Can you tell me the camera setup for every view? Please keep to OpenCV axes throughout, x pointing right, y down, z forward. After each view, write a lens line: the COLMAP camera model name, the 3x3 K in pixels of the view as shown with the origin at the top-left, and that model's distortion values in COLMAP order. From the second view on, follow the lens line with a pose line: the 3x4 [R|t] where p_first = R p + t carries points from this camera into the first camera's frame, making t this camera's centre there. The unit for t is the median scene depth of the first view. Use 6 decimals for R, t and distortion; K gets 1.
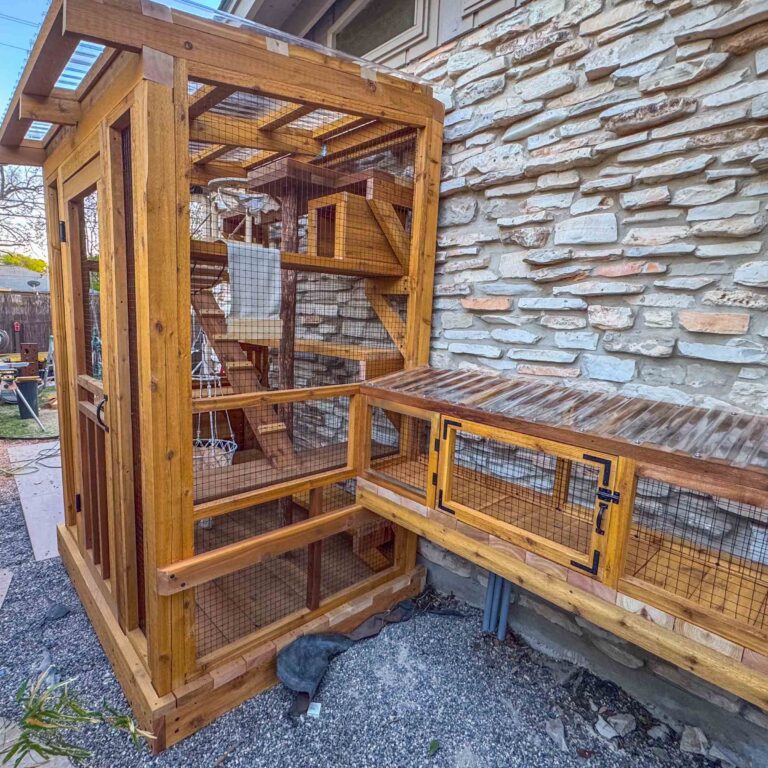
lens RADIAL K [[468.0, 0, 348.6], [0, 468.0, 381.8], [0, 0, 1]] dist [0.001199, 0.001439]
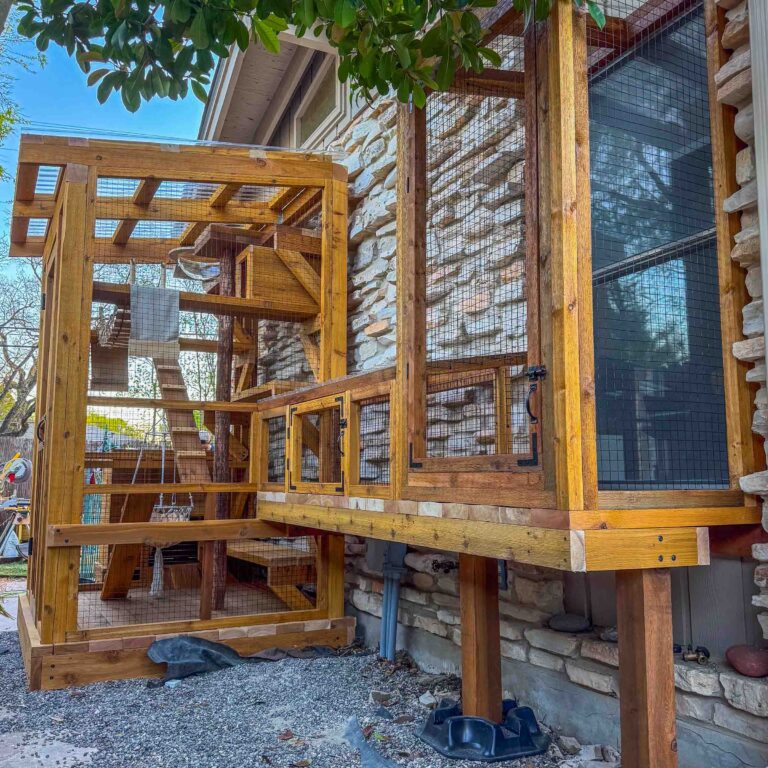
lens RADIAL K [[774.9, 0, 384.0], [0, 774.9, 384.0], [0, 0, 1]] dist [0.178404, -0.330156]
pose [[0.967238, -0.066284, -0.245067, 0.753248], [-0.003735, 0.961495, -0.274798, 0.458340], [0.253845, 0.266710, 0.929746, -0.635815]]
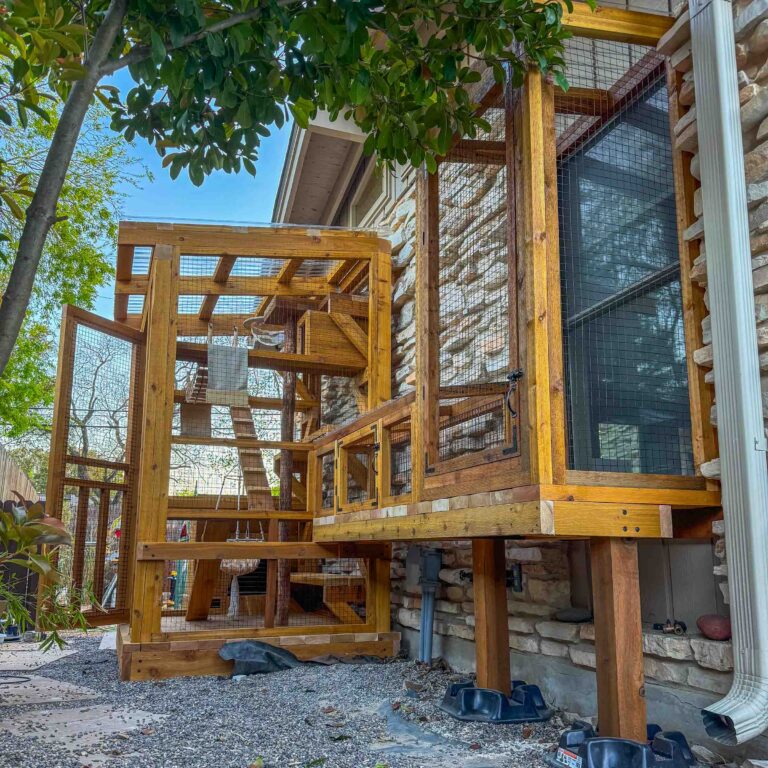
lens RADIAL K [[722.3, 0, 380.0], [0, 722.3, 429.6], [0, 0, 1]] dist [0.196337, -0.354624]
pose [[0.935279, -0.092834, -0.341518, 0.862644], [-0.023058, 0.946950, -0.320553, 0.593496], [0.353158, 0.307681, 0.883522, -0.691503]]
